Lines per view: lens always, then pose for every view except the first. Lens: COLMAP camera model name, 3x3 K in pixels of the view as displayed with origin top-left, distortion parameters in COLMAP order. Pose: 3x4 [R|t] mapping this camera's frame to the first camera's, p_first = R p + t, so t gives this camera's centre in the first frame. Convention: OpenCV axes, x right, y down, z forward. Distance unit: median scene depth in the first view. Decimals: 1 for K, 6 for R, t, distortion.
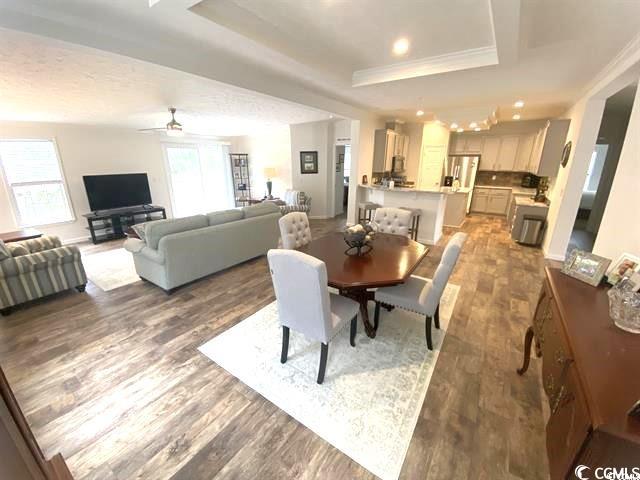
lens RADIAL K [[262.8, 0, 320.0], [0, 262.8, 240.0], [0, 0, 1]] dist [-0.040754, -0.000214]
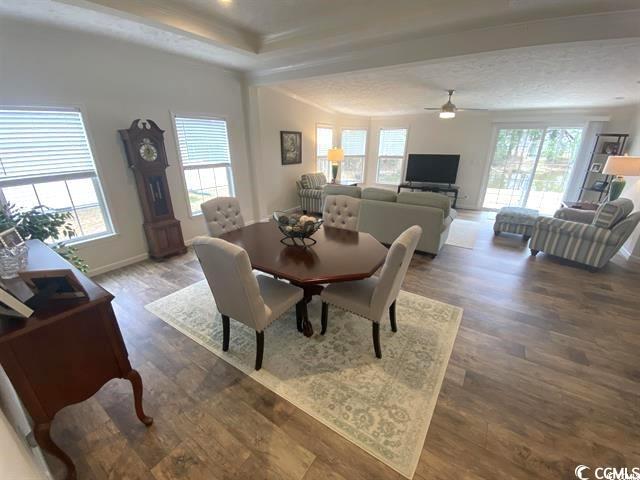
lens RADIAL K [[260.8, 0, 320.0], [0, 260.8, 240.0], [0, 0, 1]] dist [-0.000275, -0.000221]
pose [[0.021290, 0.357245, -0.933768, 0.941203], [-0.291261, 0.895684, 0.336033, -0.296621], [0.956407, 0.264816, 0.123121, 0.872493]]
